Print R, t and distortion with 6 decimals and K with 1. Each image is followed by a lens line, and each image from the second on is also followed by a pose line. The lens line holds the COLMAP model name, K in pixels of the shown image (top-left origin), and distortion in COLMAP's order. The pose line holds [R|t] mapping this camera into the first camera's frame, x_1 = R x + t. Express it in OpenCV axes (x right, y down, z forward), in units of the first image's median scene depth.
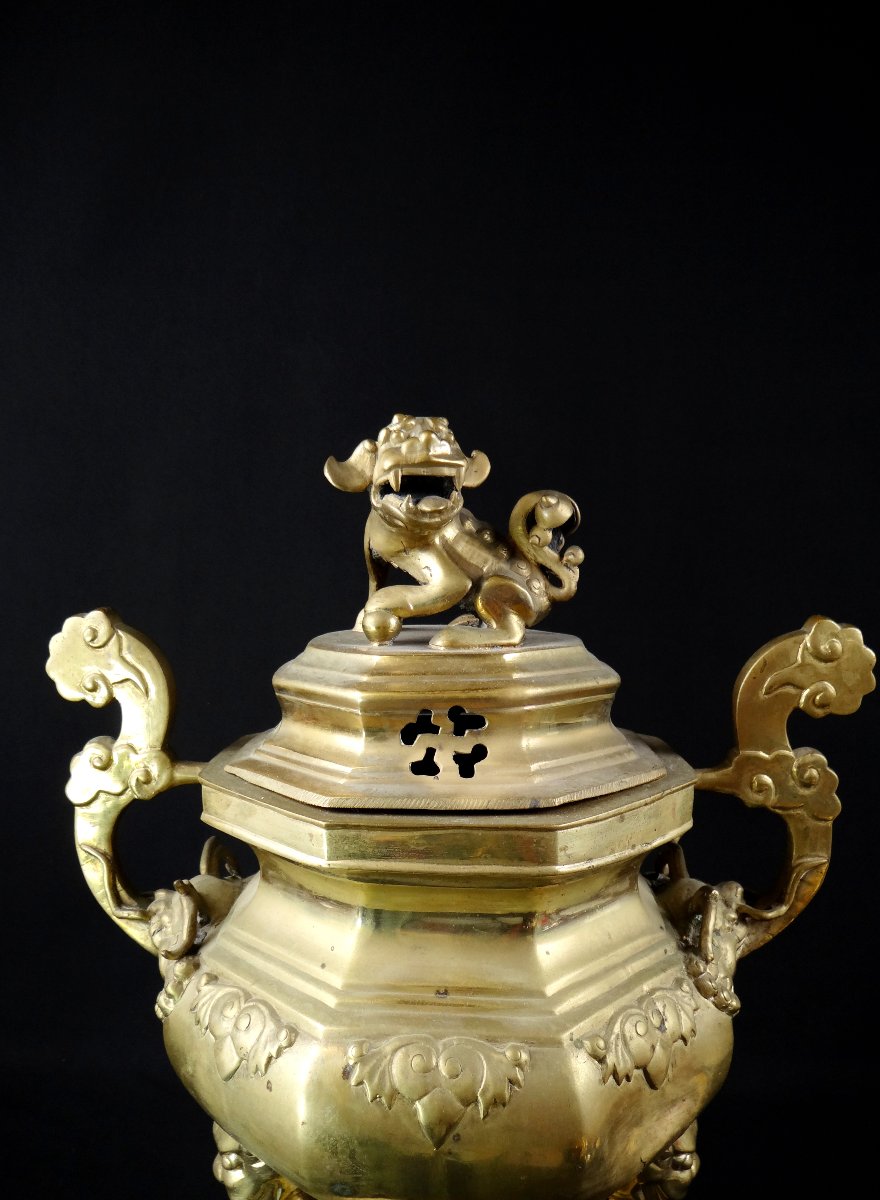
lens RADIAL K [[1014.4, 0, 433.1], [0, 1014.4, 605.0], [0, 0, 1]] dist [-0.009695, -0.003796]
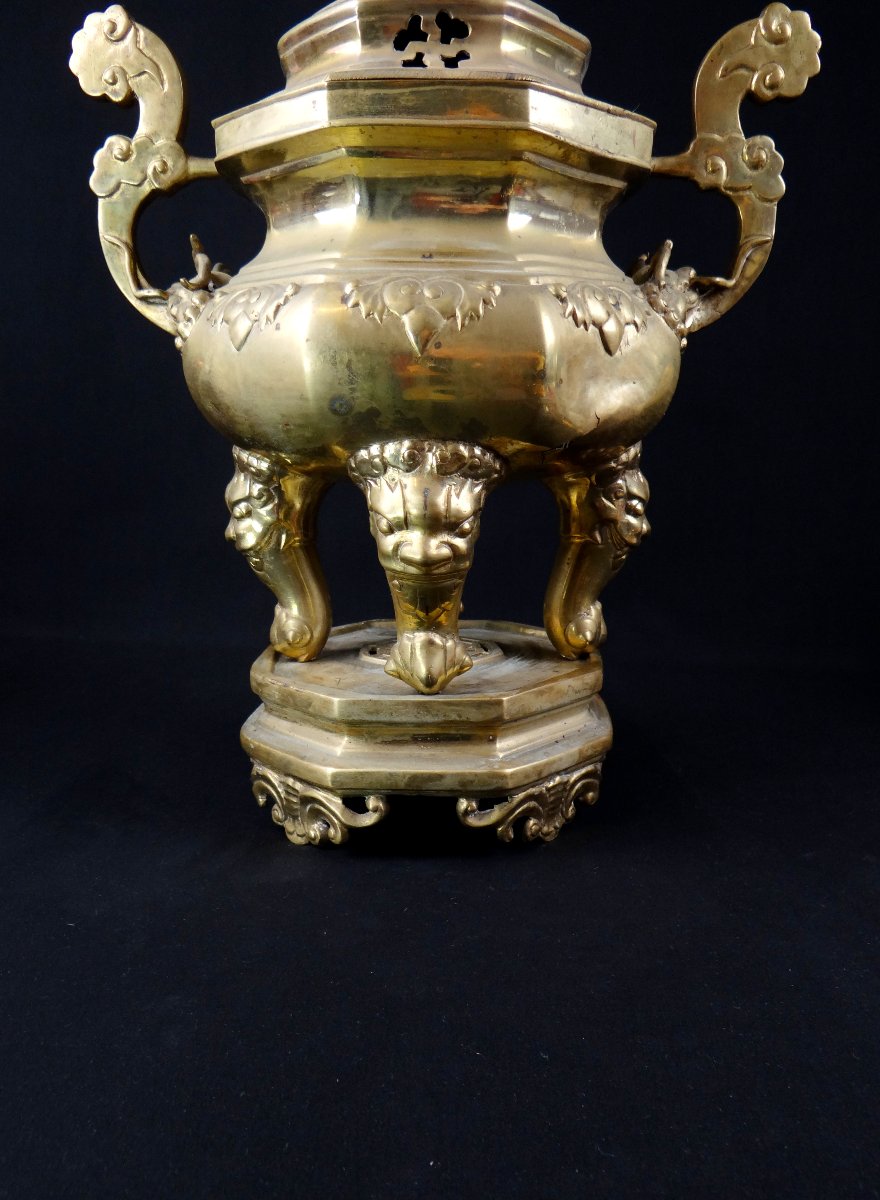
lens RADIAL K [[1014.4, 0, 433.1], [0, 1014.4, 605.0], [0, 0, 1]] dist [-0.009695, -0.003796]
pose [[0.999883, 0.011491, 0.010067, 0.007543], [-0.012518, 0.993988, 0.108767, 0.574915], [-0.008757, -0.108881, 0.994016, -0.169852]]
